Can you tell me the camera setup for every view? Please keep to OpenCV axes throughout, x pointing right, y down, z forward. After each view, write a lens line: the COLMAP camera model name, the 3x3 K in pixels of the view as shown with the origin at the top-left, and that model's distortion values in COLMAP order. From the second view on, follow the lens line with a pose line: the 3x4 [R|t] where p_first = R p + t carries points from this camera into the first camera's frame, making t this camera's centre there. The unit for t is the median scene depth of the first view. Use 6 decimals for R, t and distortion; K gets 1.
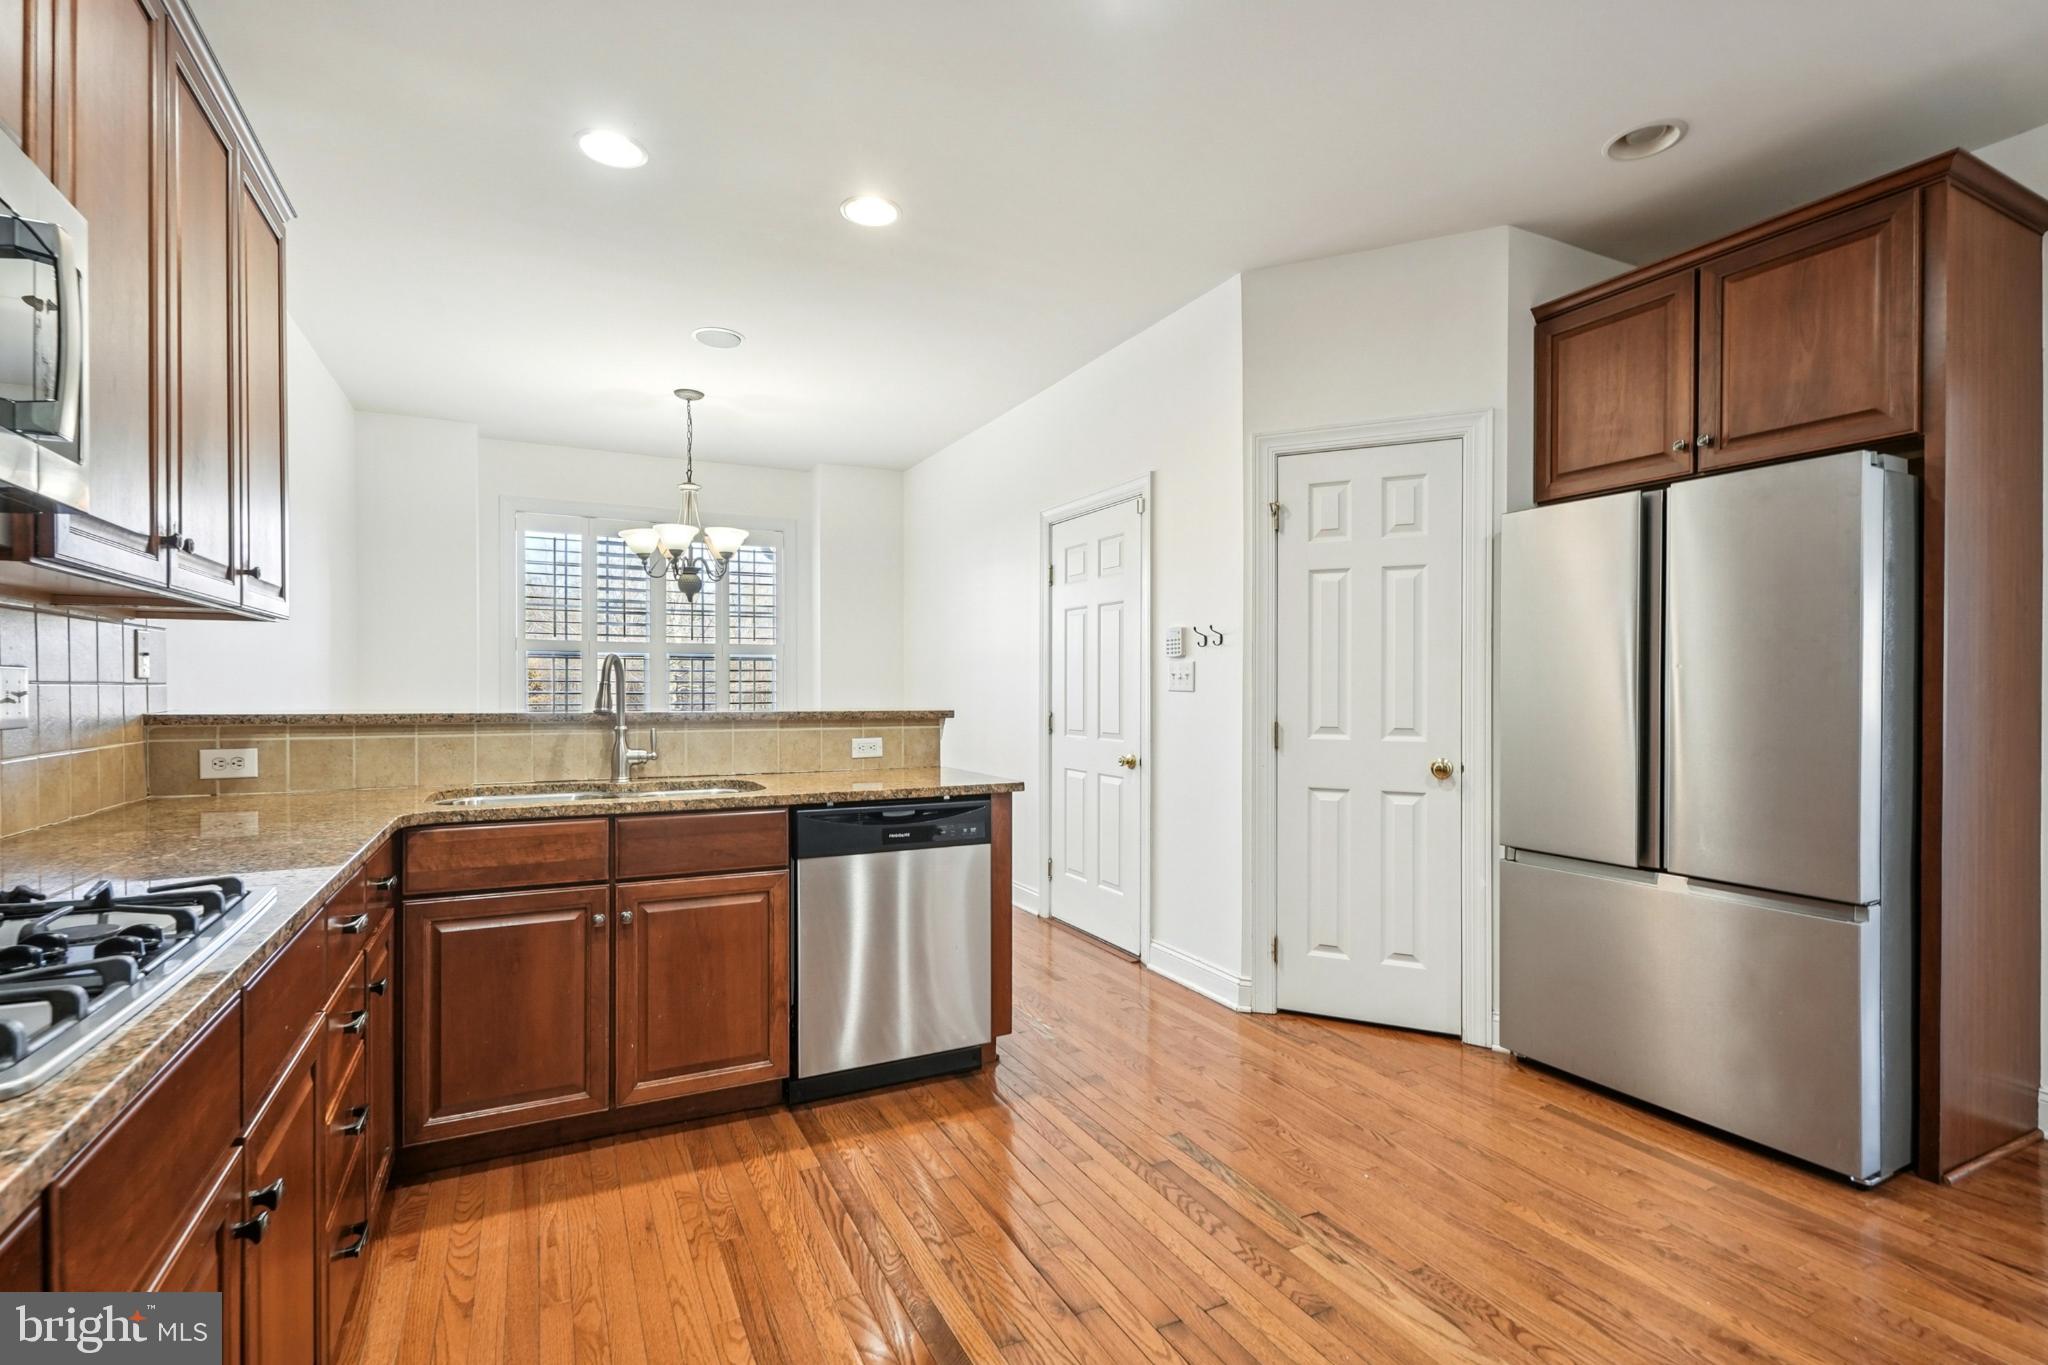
lens RADIAL K [[935.1, 0, 996.3], [0, 935.1, 691.0], [0, 0, 1]] dist [0.003253, 0.000214]
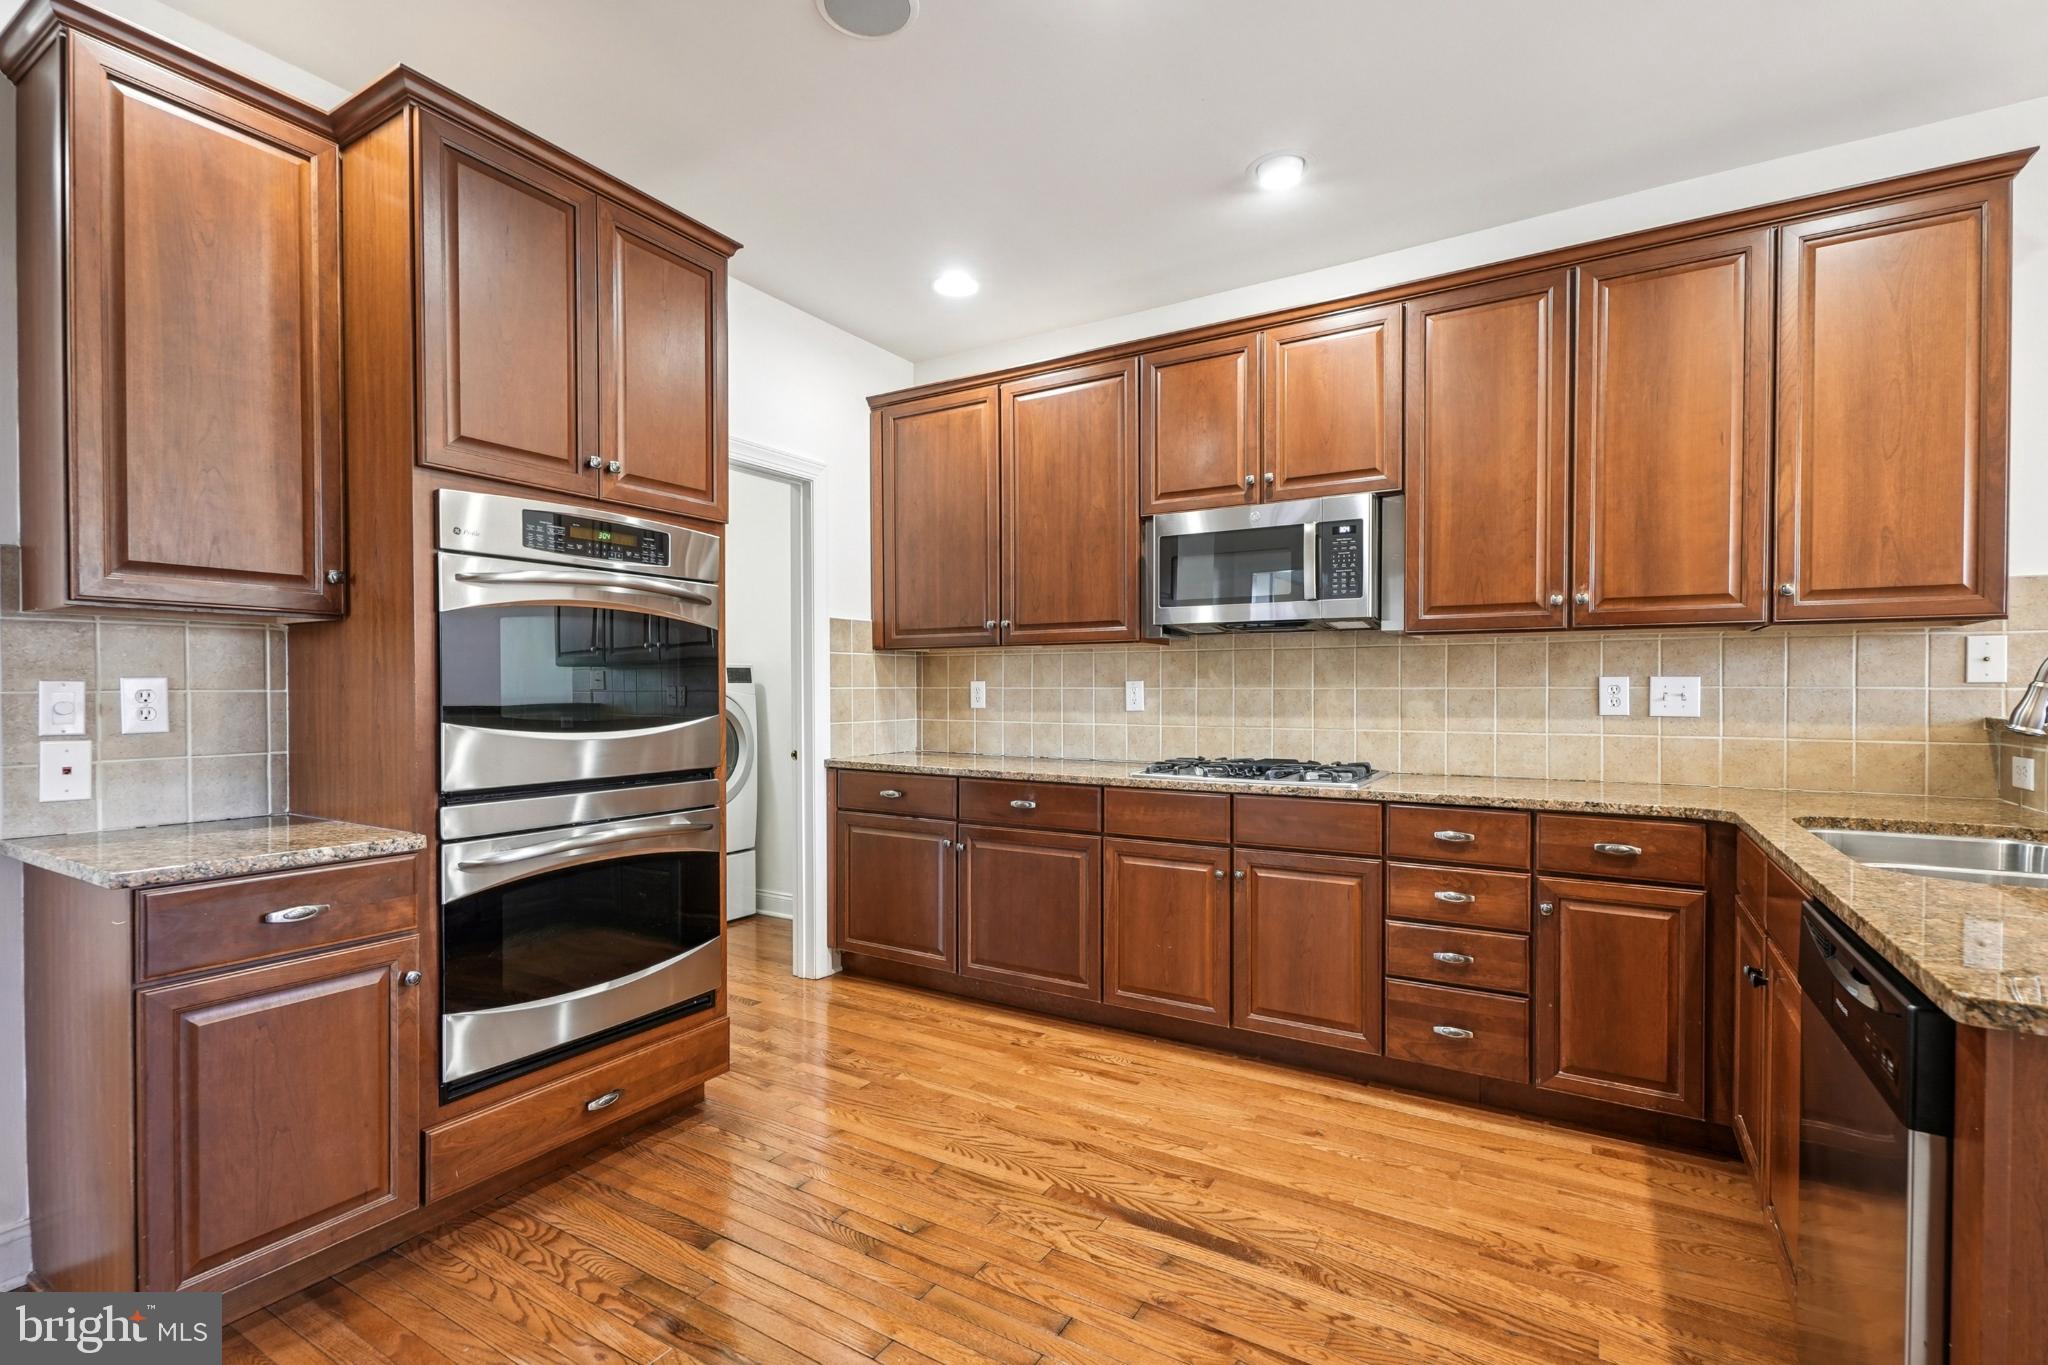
lens RADIAL K [[935.1, 0, 1000.9], [0, 935.1, 691.6], [0, 0, 1]] dist [0.003253, 0.000214]
pose [[-0.850340, 0.000255, -0.526234, 0.500320], [-0.004069, 0.999967, 0.007059, -0.005473], [0.526219, 0.008144, -0.850310, 1.177632]]
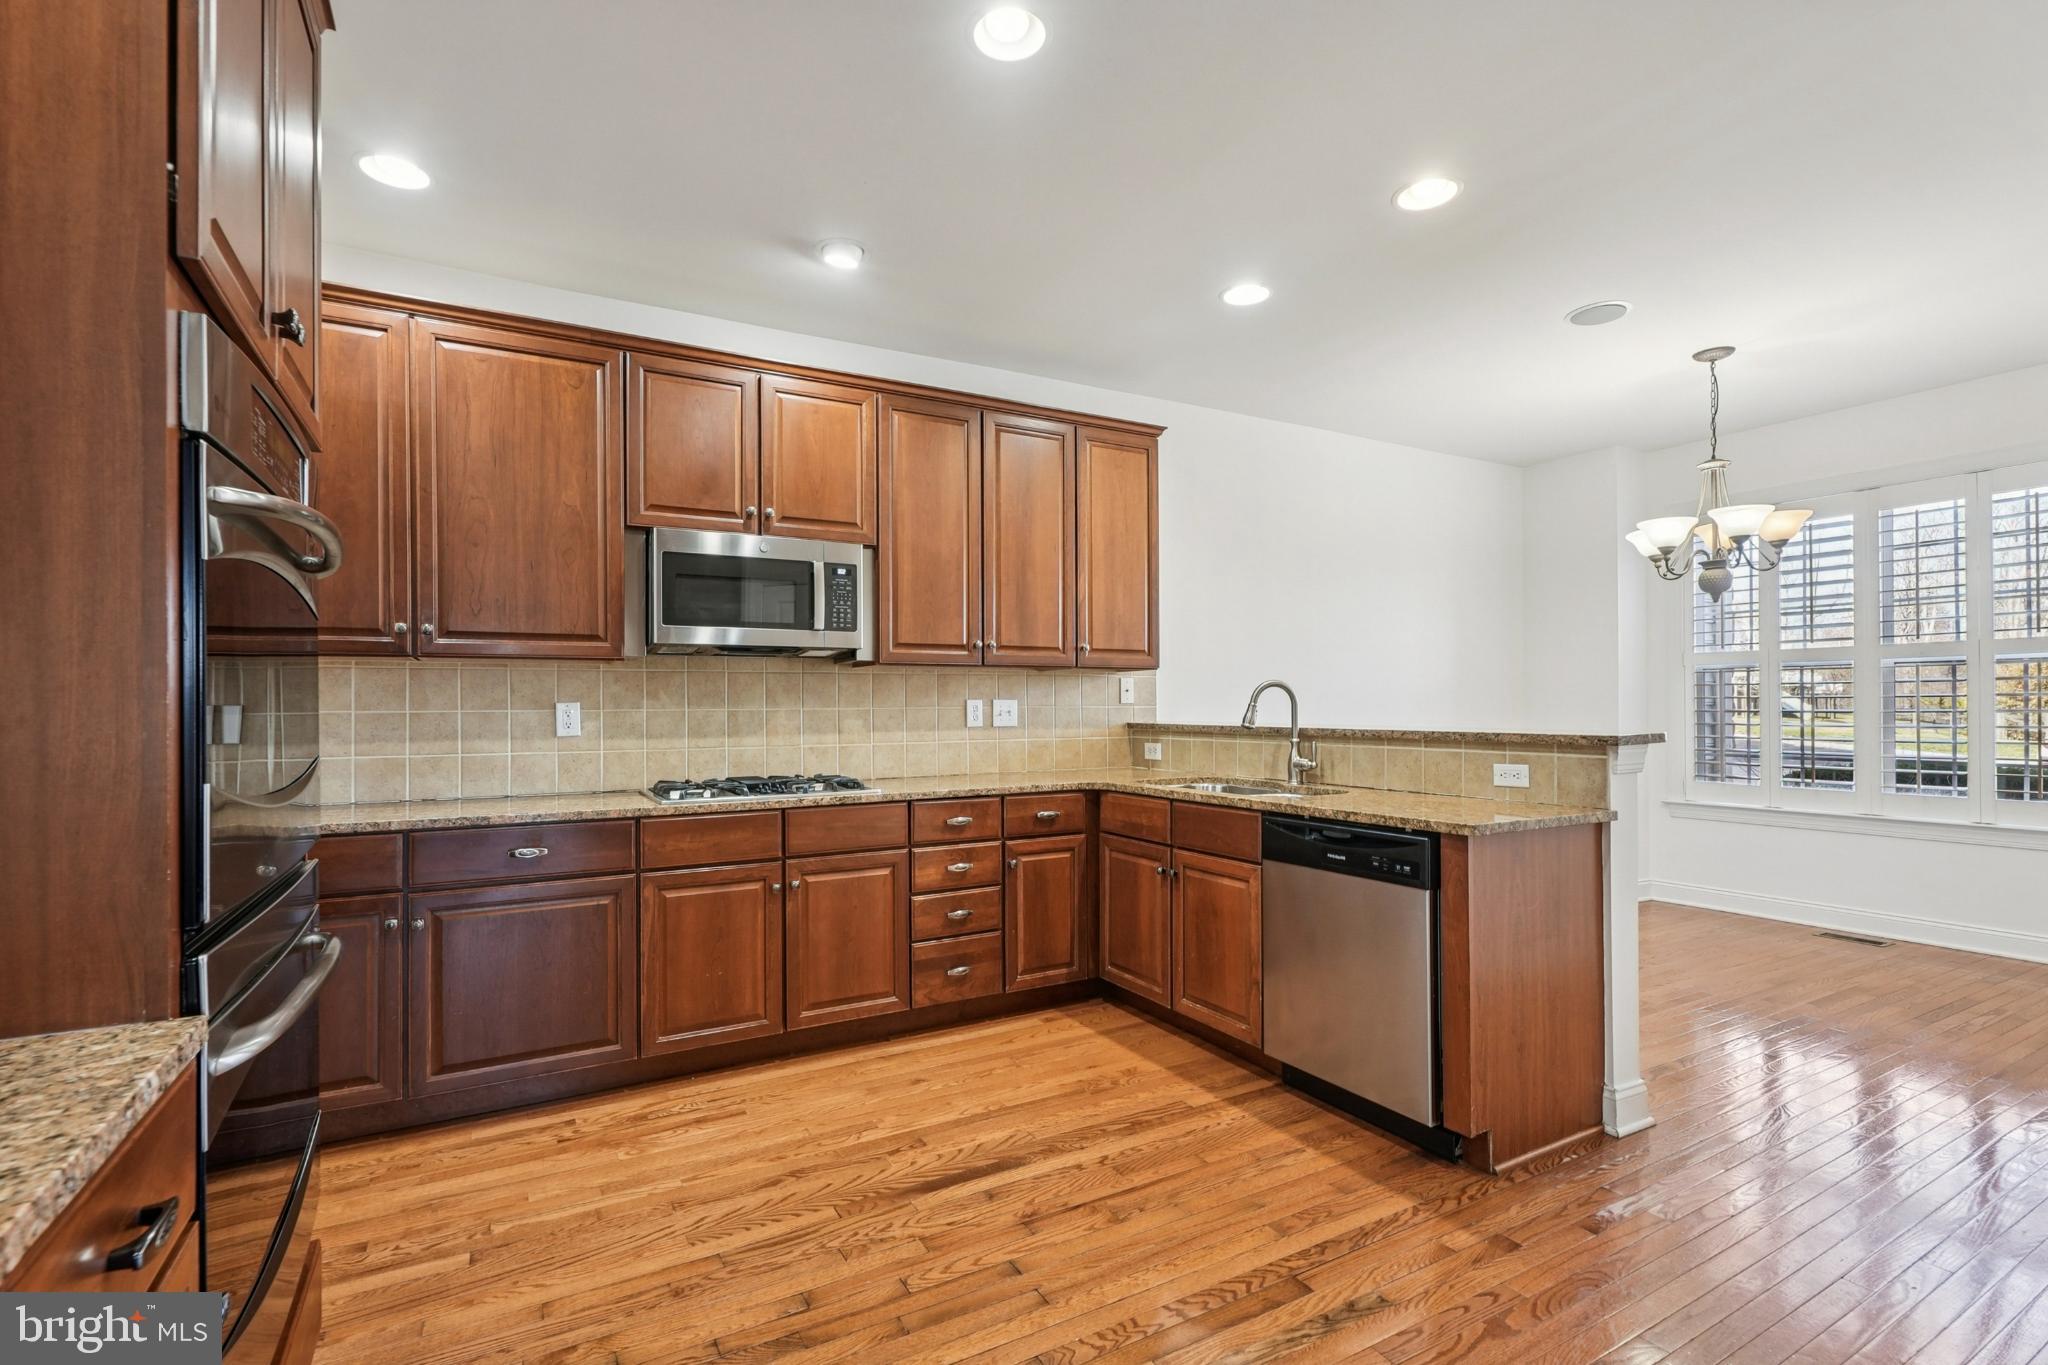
lens RADIAL K [[935.1, 0, 1017.5], [0, 935.1, 692.1], [0, 0, 1]] dist [0.003253, 0.000214]
pose [[0.049289, -0.018966, -0.998604, 0.868555], [0.002212, 0.999819, -0.018880, -0.001221], [0.998782, -0.001278, 0.049323, 0.617999]]
